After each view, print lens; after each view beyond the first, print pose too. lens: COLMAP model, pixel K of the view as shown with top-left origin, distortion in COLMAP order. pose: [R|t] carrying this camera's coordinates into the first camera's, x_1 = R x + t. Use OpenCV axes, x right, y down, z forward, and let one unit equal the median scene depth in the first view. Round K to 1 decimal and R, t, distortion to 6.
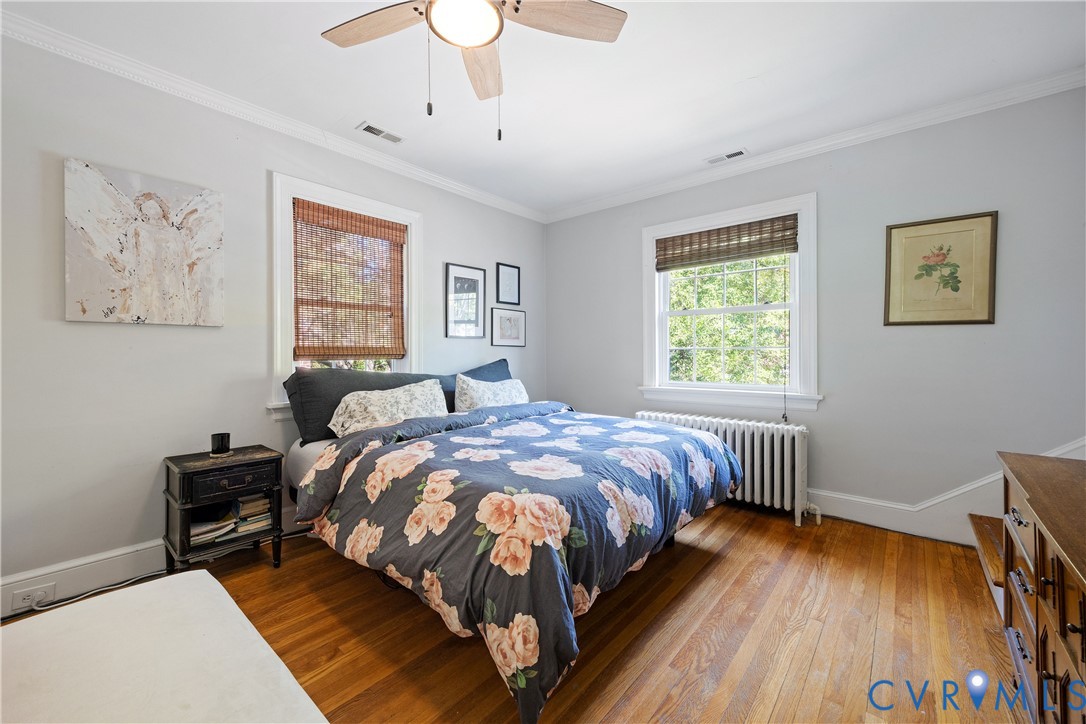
lens RADIAL K [[442.2, 0, 531.6], [0, 442.2, 361.2], [0, 0, 1]] dist [-0.000238, -0.000095]
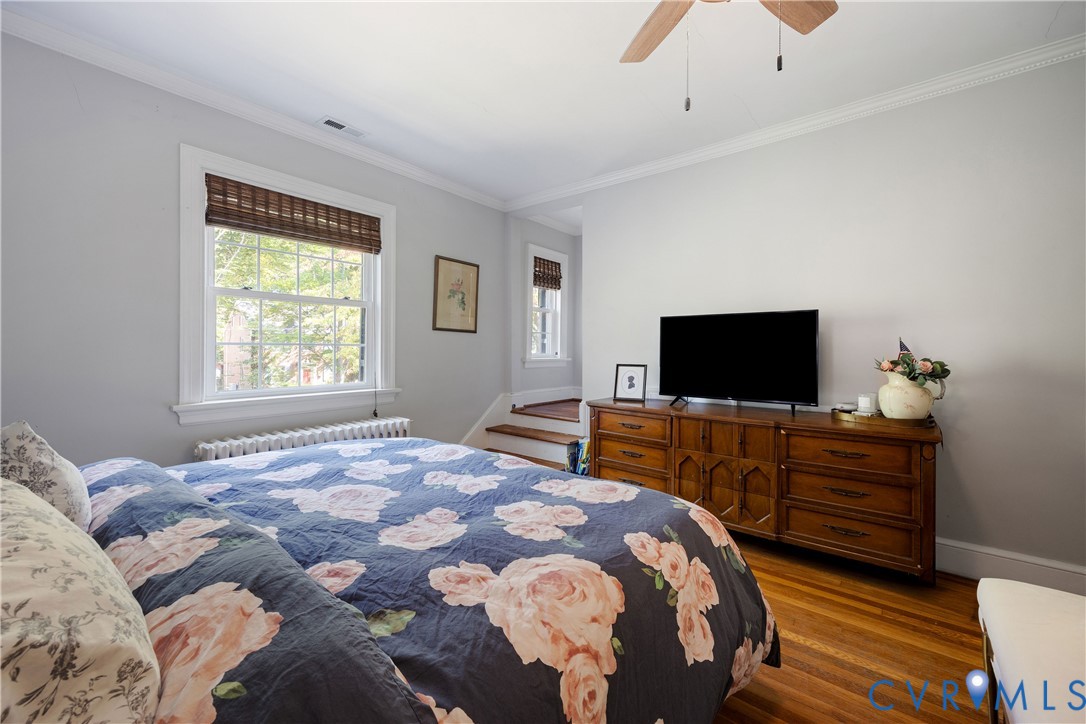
lens RADIAL K [[442.2, 0, 531.6], [0, 442.2, 361.2], [0, 0, 1]] dist [-0.000238, -0.000095]
pose [[-0.028027, -0.025261, 0.999288, -0.484487], [0.004812, 0.999666, 0.025405, -0.018240], [-0.999596, 0.005521, -0.027896, 0.685844]]
